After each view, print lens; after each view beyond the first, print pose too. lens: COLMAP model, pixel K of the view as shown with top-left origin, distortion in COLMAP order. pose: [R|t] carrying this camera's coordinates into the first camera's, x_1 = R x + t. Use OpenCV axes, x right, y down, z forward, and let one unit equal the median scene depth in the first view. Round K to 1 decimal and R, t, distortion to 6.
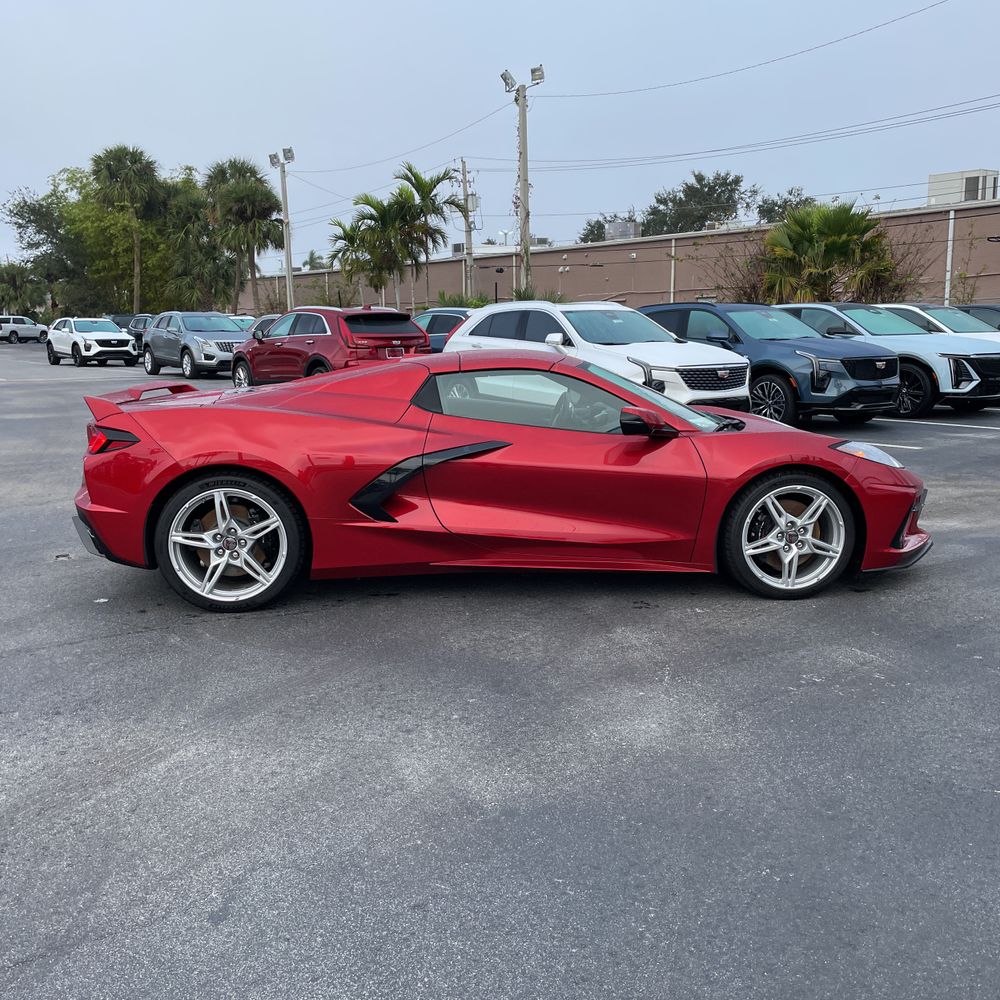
lens RADIAL K [[1005.5, 0, 485.9], [0, 1005.5, 504.0], [0, 0, 1]] dist [0.086574, -0.117957]
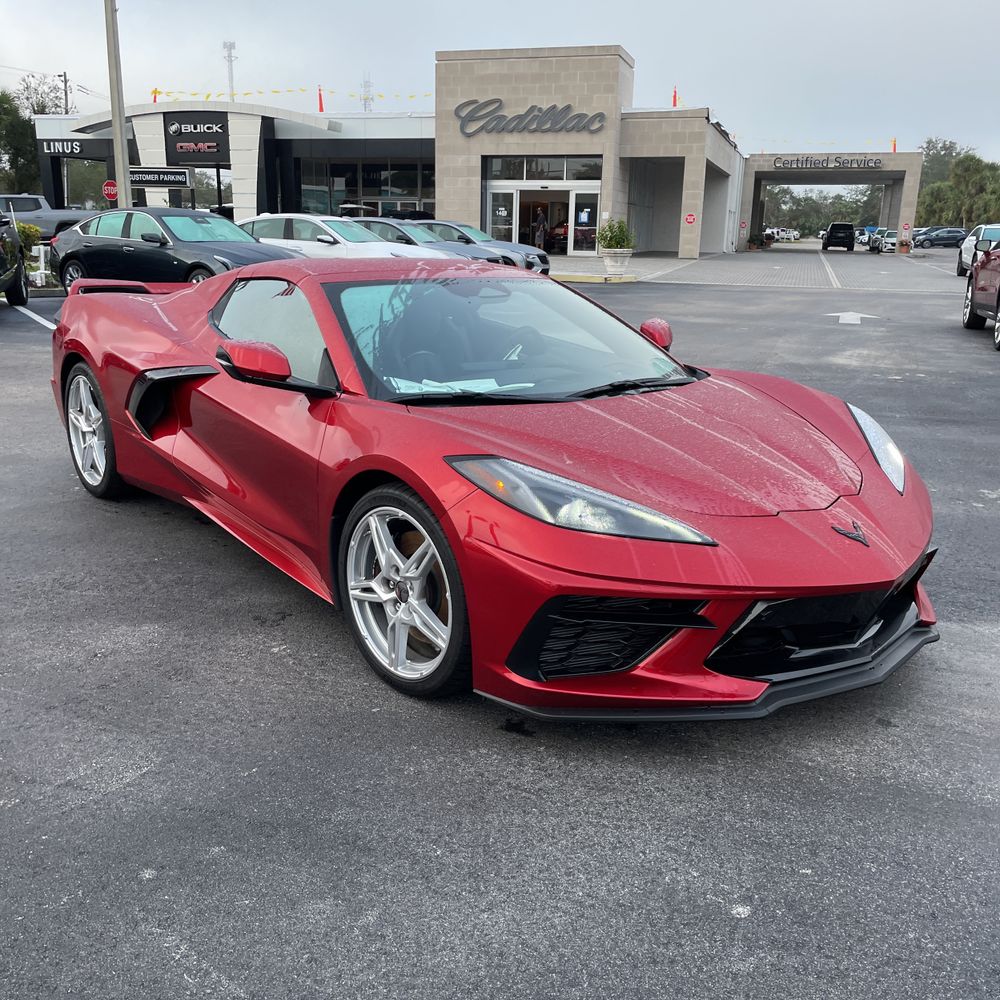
lens RADIAL K [[1005.5, 0, 485.9], [0, 1005.5, 504.0], [0, 0, 1]] dist [0.086574, -0.117957]
pose [[0.579672, 0.233926, -0.780550, 0.301434], [-0.166524, 0.971699, 0.167544, -0.048638], [0.797653, 0.032859, 0.602221, 0.259152]]
